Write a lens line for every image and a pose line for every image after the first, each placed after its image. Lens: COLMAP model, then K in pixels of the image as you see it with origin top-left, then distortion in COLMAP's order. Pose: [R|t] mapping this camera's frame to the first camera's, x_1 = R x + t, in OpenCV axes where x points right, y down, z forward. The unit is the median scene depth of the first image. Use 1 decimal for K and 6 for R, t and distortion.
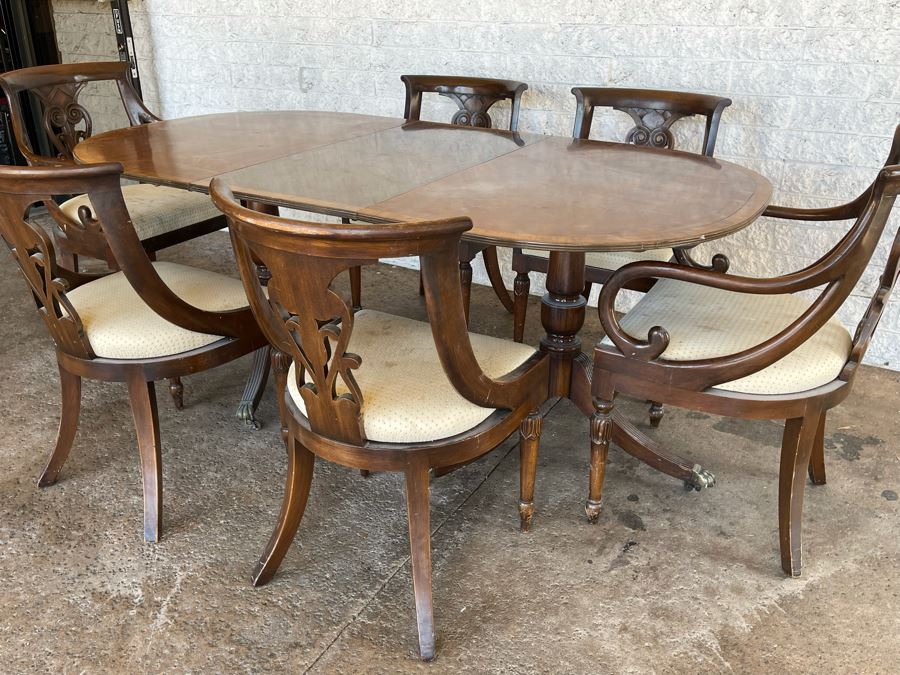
lens RADIAL K [[787.2, 0, 450.0], [0, 787.2, 331.4], [0, 0, 1]] dist [0.057763, -0.058428]
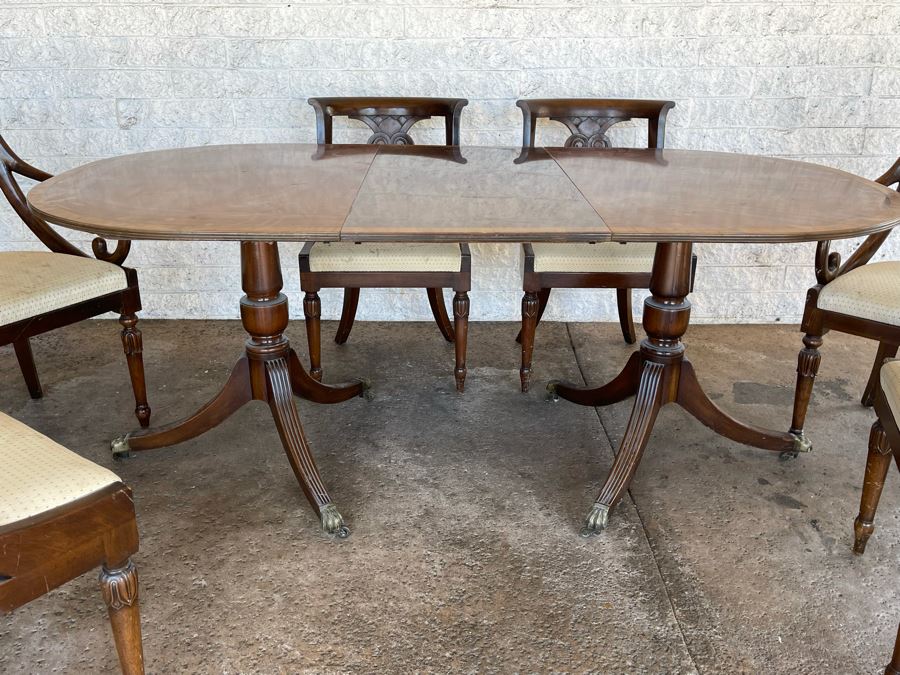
lens RADIAL K [[787.2, 0, 451.4], [0, 787.2, 327.0], [0, 0, 1]] dist [0.057763, -0.058428]
pose [[0.857817, -0.184545, 0.479680, -0.496093], [0.205794, 0.978559, 0.008453, -0.066878], [-0.470955, 0.091464, 0.877403, 0.235607]]
